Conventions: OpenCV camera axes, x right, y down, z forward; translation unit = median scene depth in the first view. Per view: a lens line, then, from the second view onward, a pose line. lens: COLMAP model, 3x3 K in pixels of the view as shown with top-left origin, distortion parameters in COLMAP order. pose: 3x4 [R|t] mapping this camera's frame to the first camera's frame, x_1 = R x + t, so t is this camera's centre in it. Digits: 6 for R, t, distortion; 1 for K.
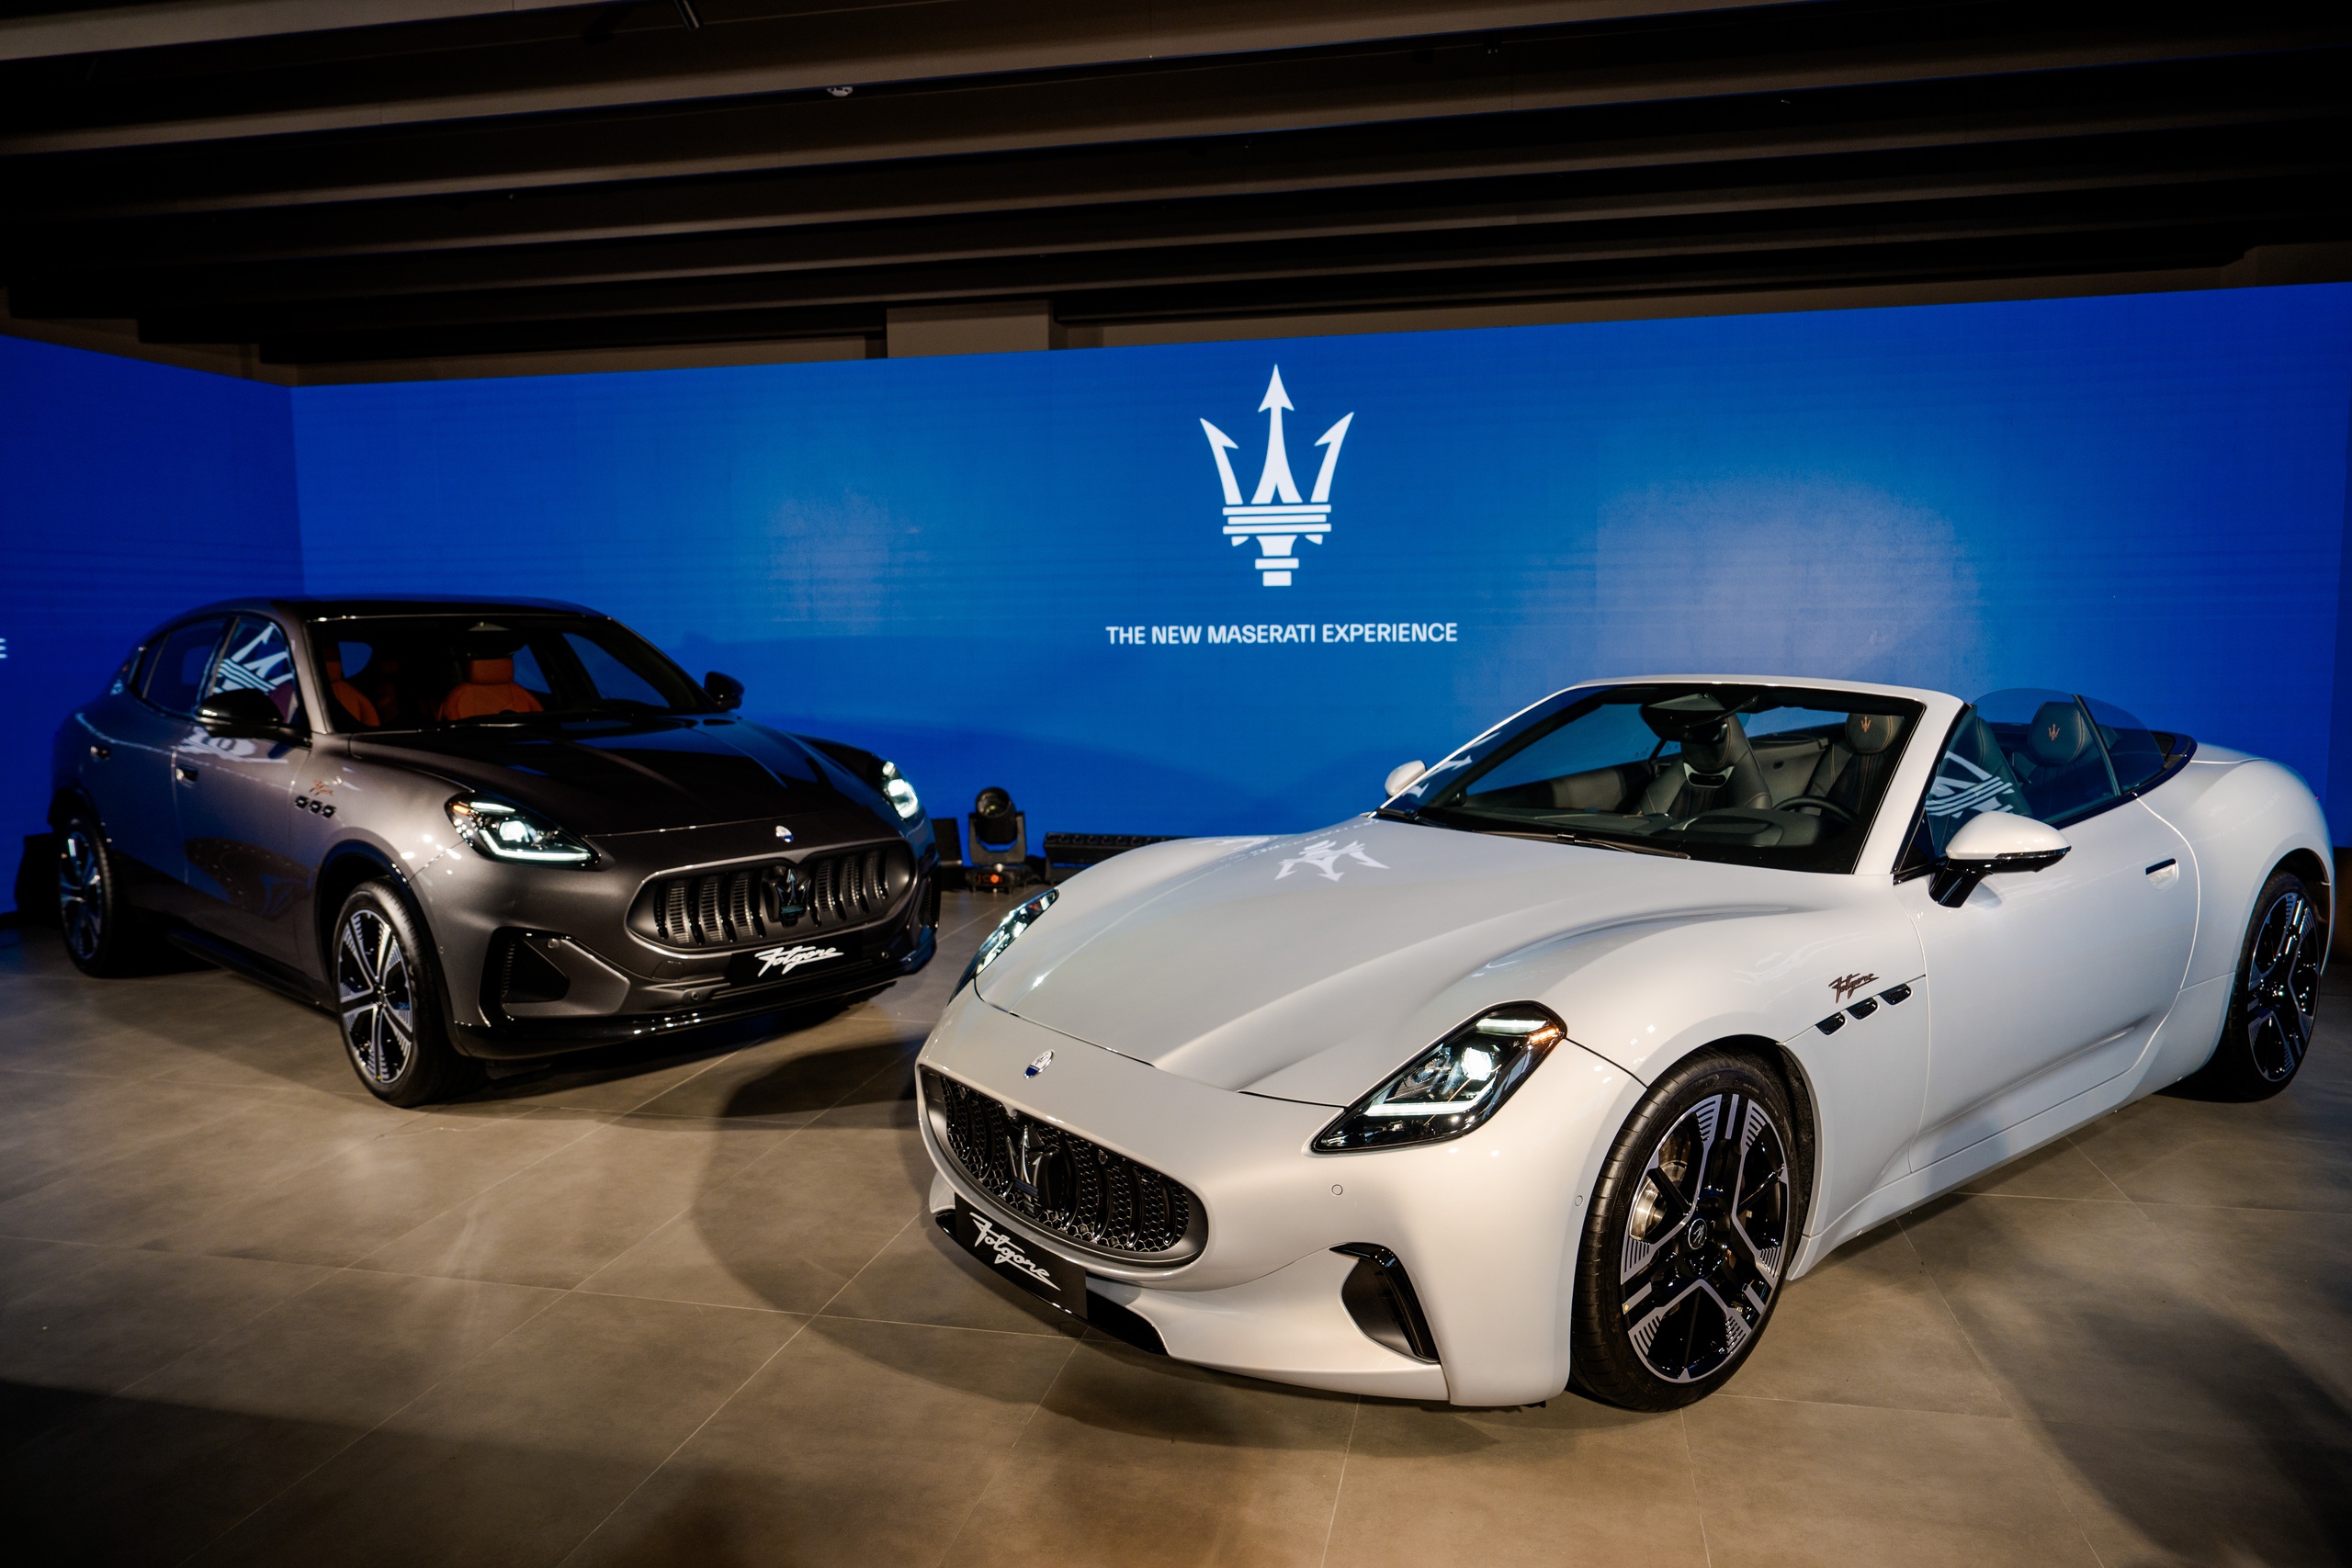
lens RADIAL K [[1562.9, 0, 1183.1], [0, 1562.9, 828.7], [0, 0, 1]] dist [0.024156, -0.000184]
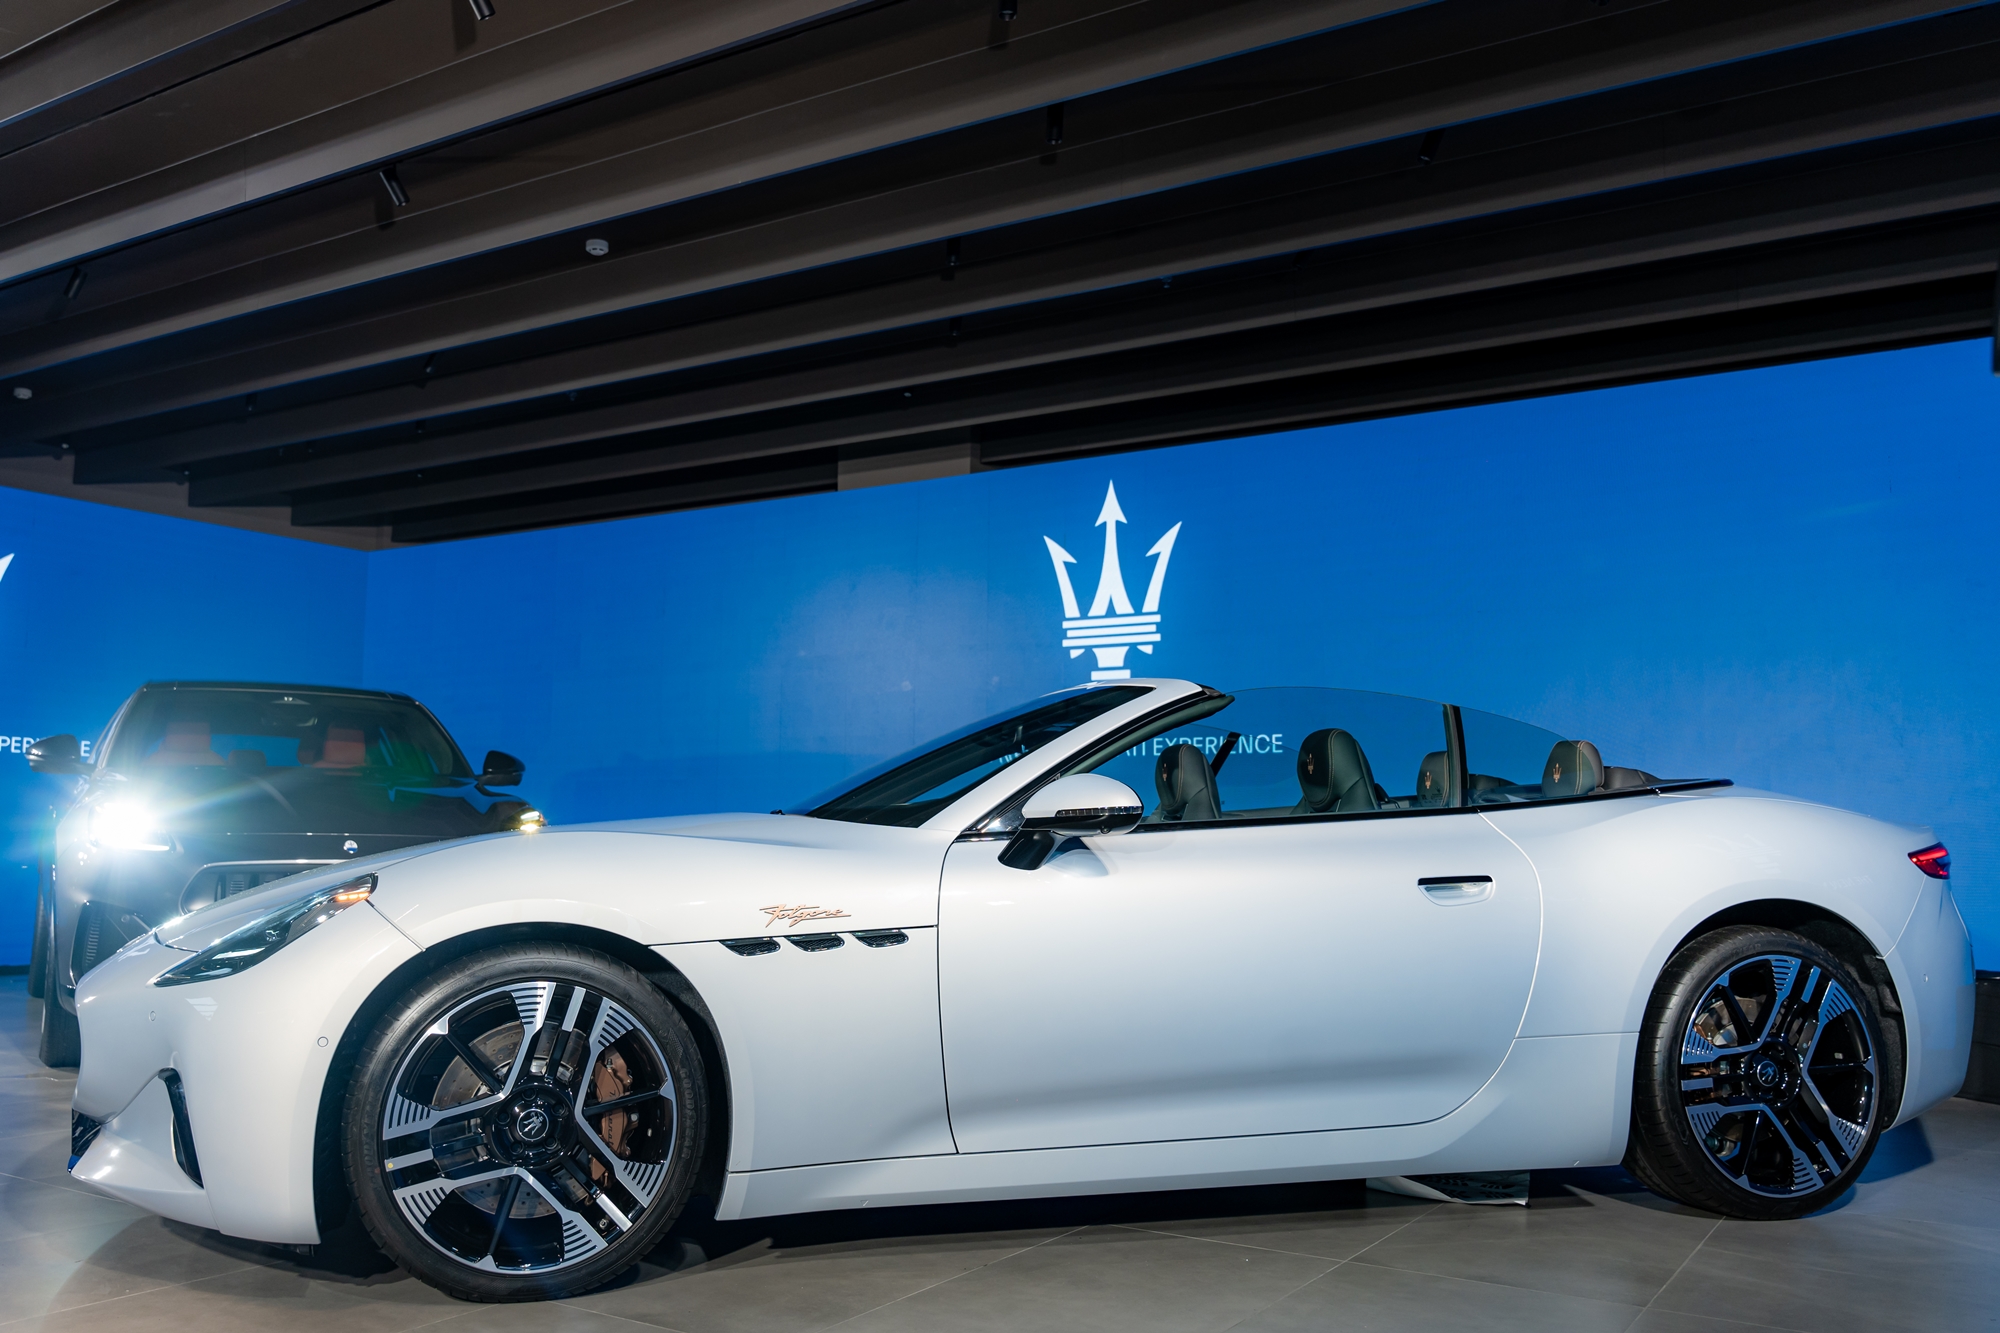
lens RADIAL K [[1709.4, 0, 951.6], [0, 1709.4, 670.0], [0, 0, 1]] dist [0.043774, 0.002023]
pose [[0.925669, -0.012572, -0.378126, 0.377026], [-0.078599, 0.971252, -0.224705, 0.075153], [0.370081, 0.237723, 0.898069, 0.009264]]
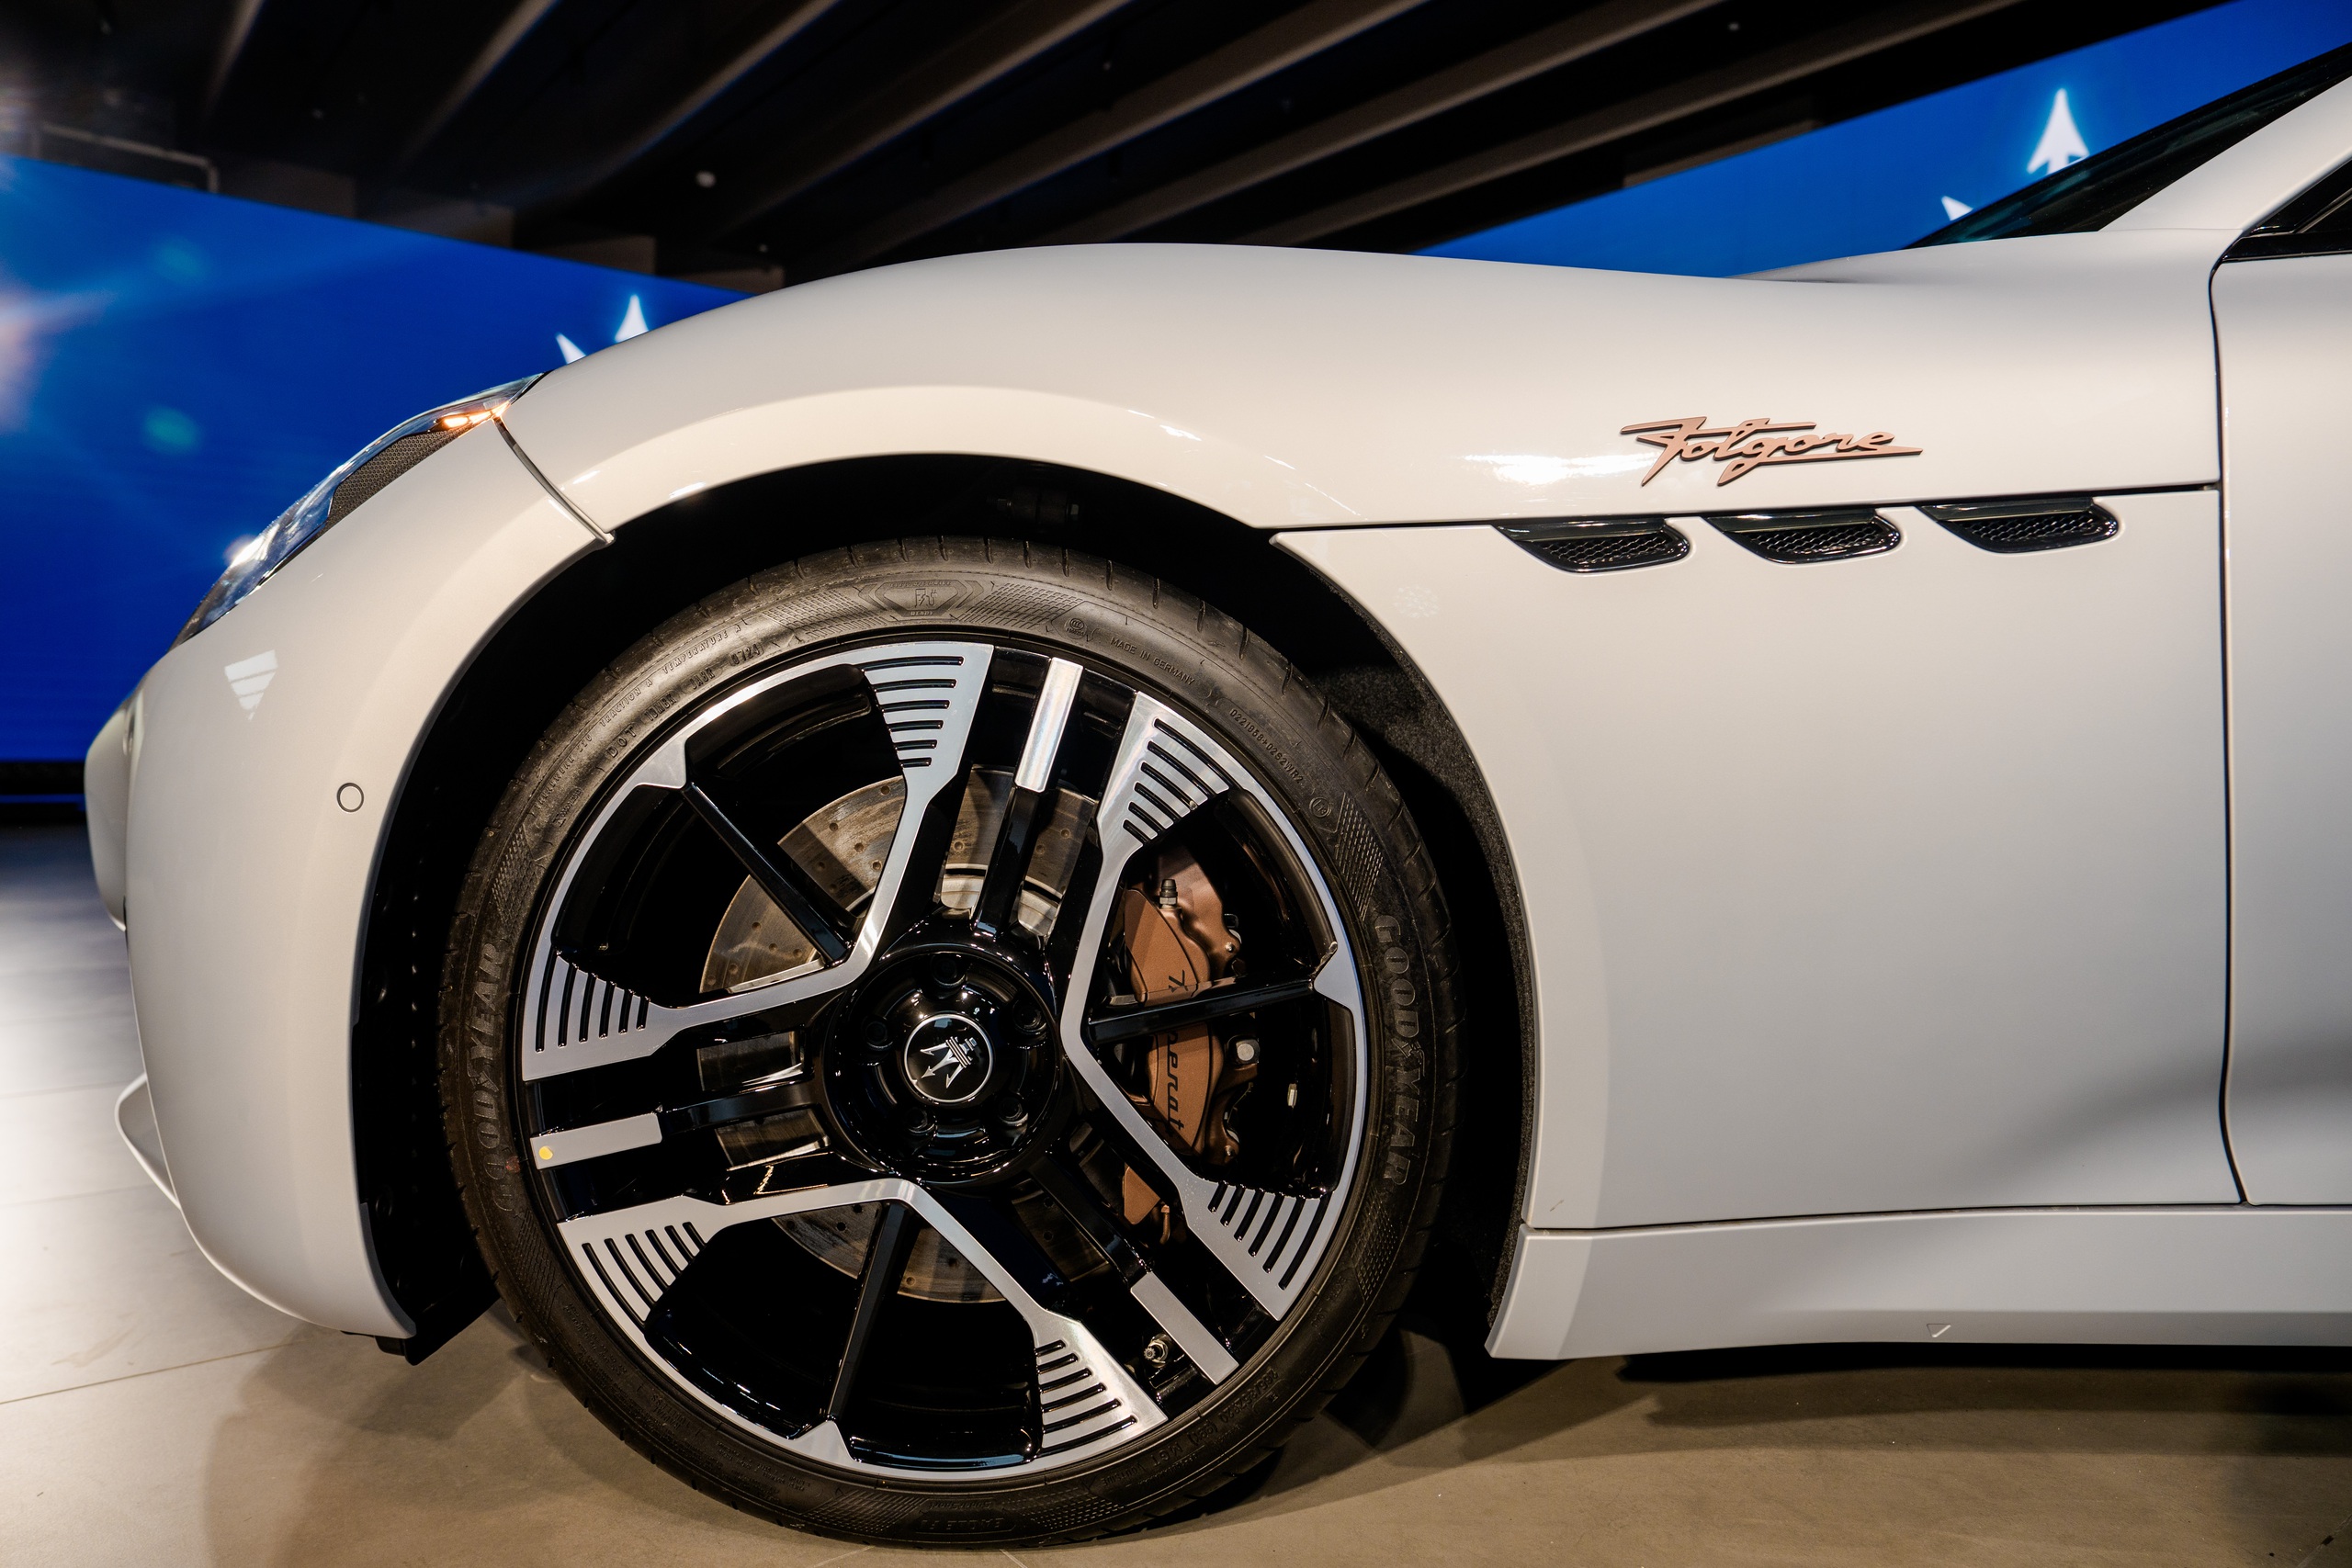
lens RADIAL K [[1591.4, 0, 1175.3], [0, 1591.4, 822.9], [0, 0, 1]] dist [-0.008090, -0.000628]
pose [[0.763666, 0.057114, -0.643080, 0.221008], [-0.110239, 0.992987, -0.042720, 0.080742], [0.636130, 0.103516, 0.764606, 0.283136]]
